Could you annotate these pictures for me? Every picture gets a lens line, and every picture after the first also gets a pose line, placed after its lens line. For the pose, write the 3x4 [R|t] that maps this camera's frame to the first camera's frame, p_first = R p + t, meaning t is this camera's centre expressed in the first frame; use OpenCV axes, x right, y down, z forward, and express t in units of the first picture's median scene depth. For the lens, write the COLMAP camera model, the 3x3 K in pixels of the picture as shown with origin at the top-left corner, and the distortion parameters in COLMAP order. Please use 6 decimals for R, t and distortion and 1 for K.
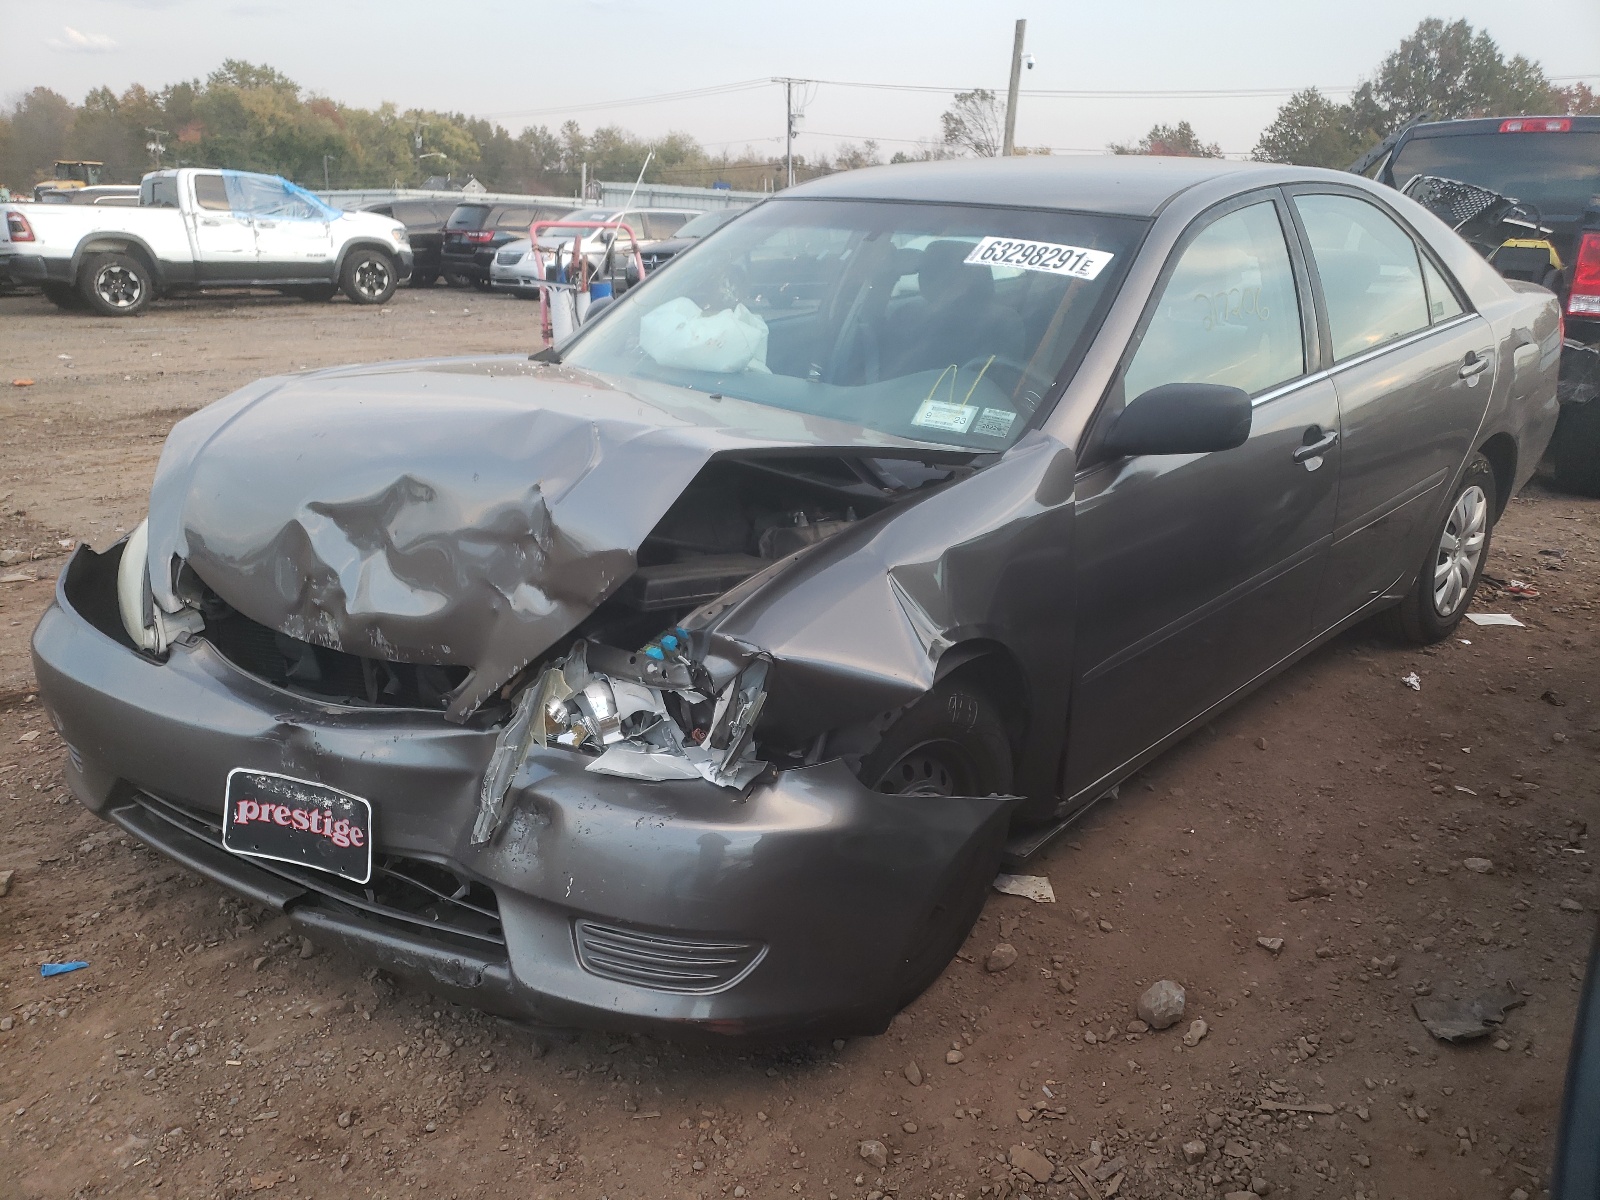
lens RADIAL K [[1314.0, 0, 800.0], [0, 1314.0, 600.0], [0, 0, 1]] dist [-0.000834, 0.059231]
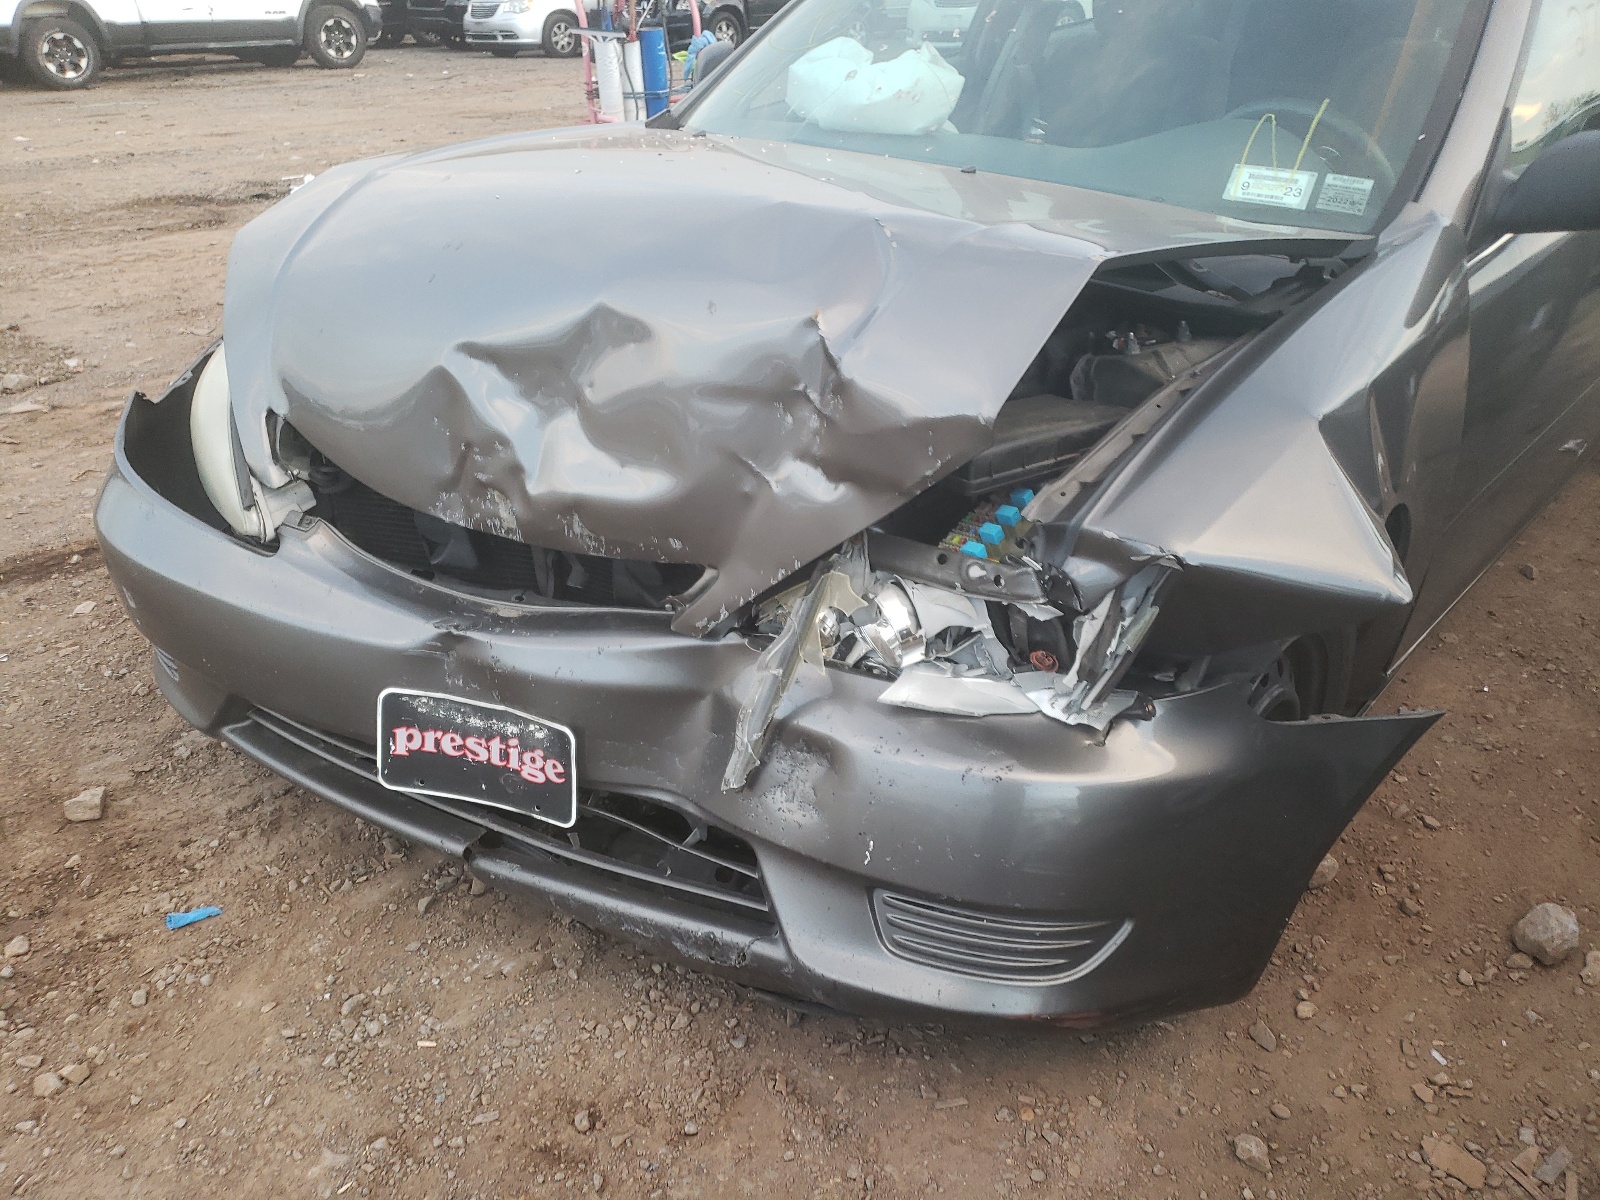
lens RADIAL K [[1303.7, 0, 800.0], [0, 1303.7, 600.0], [0, 0, 1]] dist [0.028404, -0.007099]
pose [[0.999400, -0.034168, 0.005677, -0.189369], [0.032681, 0.984510, 0.172255, -0.053536], [-0.011475, -0.171967, 0.985036, 0.238471]]
